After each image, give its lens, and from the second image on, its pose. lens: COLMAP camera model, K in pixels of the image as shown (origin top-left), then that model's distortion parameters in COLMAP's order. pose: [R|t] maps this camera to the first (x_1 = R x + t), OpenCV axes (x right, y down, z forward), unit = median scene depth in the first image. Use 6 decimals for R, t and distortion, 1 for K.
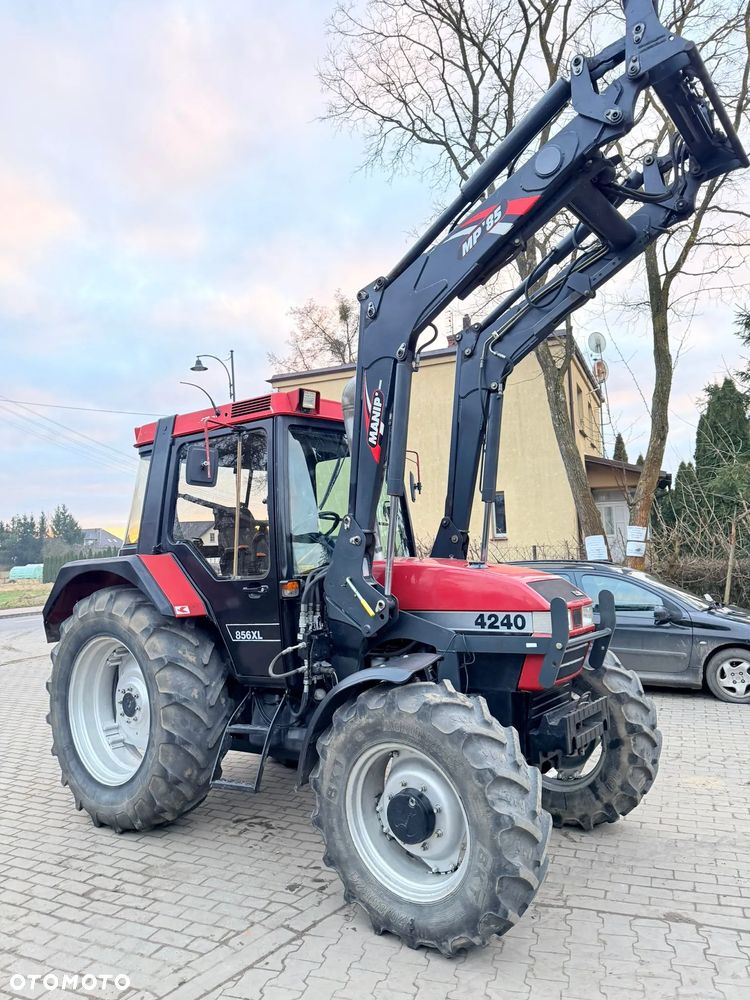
lens RADIAL K [[693.7, 0, 376.5], [0, 693.7, 497.0], [0, 0, 1]] dist [0.143681, -0.251934]
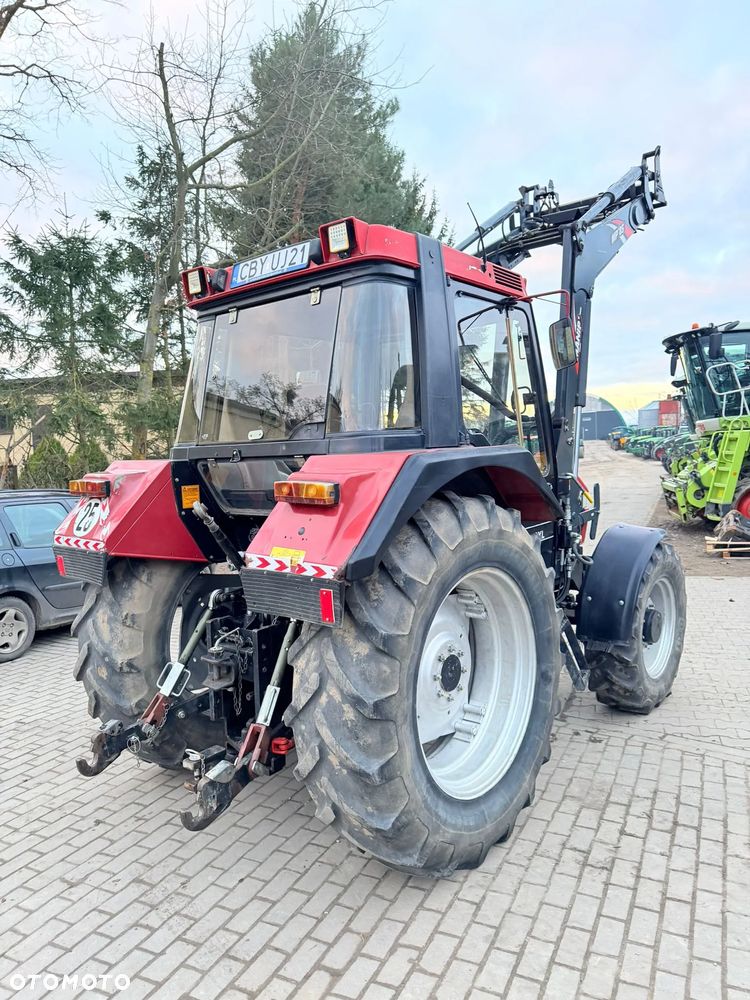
lens RADIAL K [[708.2, 0, 376.3], [0, 708.2, 502.7], [0, 0, 1]] dist [0.039751, -0.041933]
pose [[0.032310, -0.023494, 0.999202, -1.159493], [-0.041852, 0.998815, 0.024838, 0.142580], [-0.998601, -0.042621, 0.031289, 1.219691]]
